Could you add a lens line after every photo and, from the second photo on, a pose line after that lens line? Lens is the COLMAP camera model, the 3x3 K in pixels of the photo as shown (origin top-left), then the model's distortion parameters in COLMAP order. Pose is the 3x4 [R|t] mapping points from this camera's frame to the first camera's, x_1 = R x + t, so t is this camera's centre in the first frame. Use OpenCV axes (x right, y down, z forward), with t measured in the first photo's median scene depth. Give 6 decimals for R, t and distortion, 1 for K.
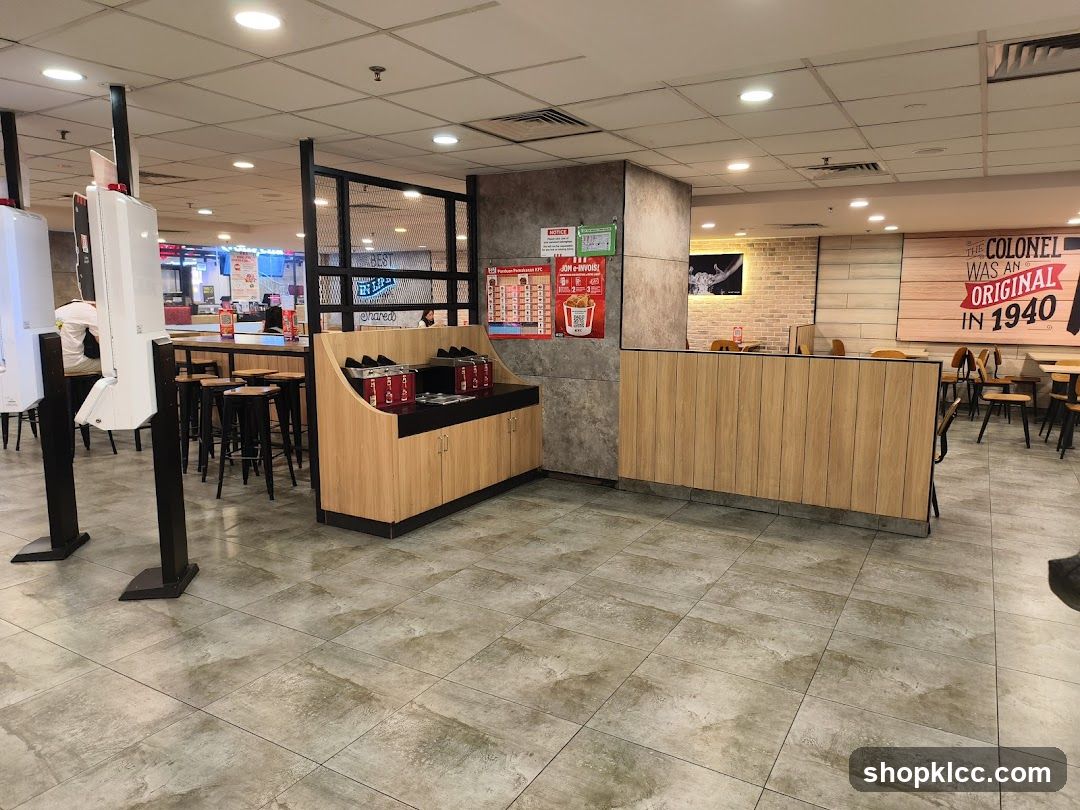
lens RADIAL K [[730.7, 0, 540.0], [0, 730.7, 405.0], [0, 0, 1]] dist [0.003957, -0.006862]
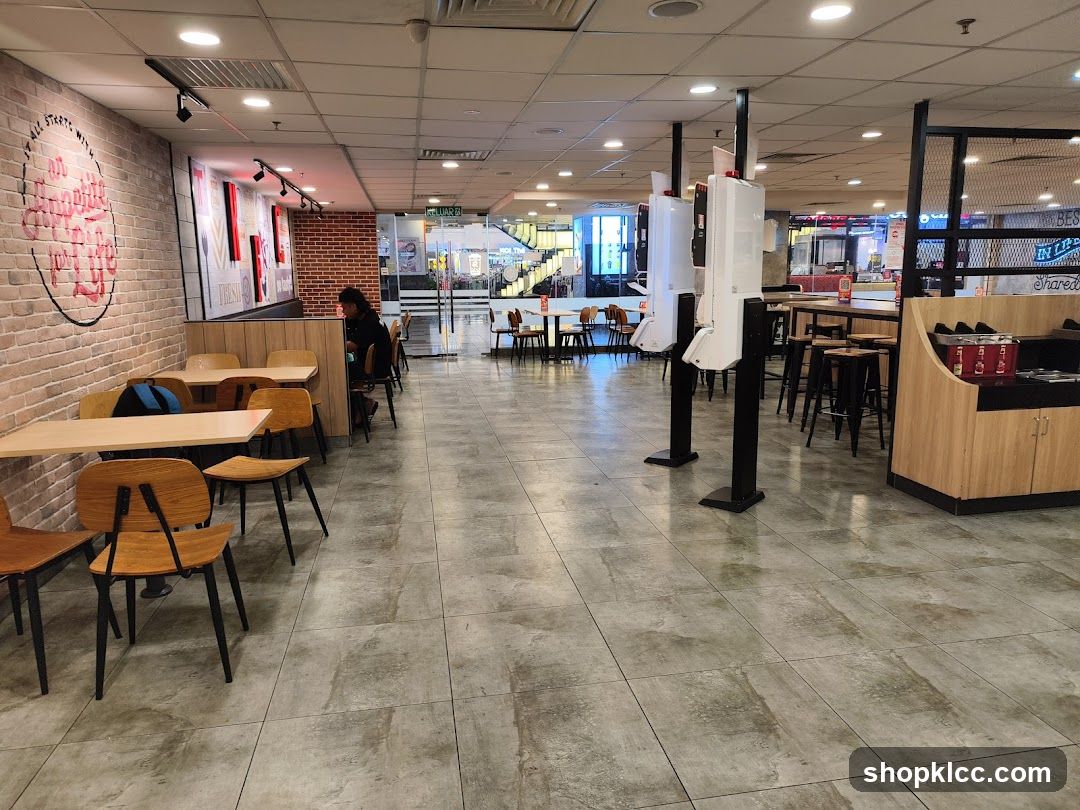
lens RADIAL K [[730.7, 0, 540.0], [0, 730.7, 405.0], [0, 0, 1]] dist [0.003957, -0.006862]
pose [[0.652190, 0.128007, -0.747169, 0.137717], [-0.097327, 0.991622, 0.084932, 0.012521], [0.751781, 0.017328, 0.659185, -0.039362]]
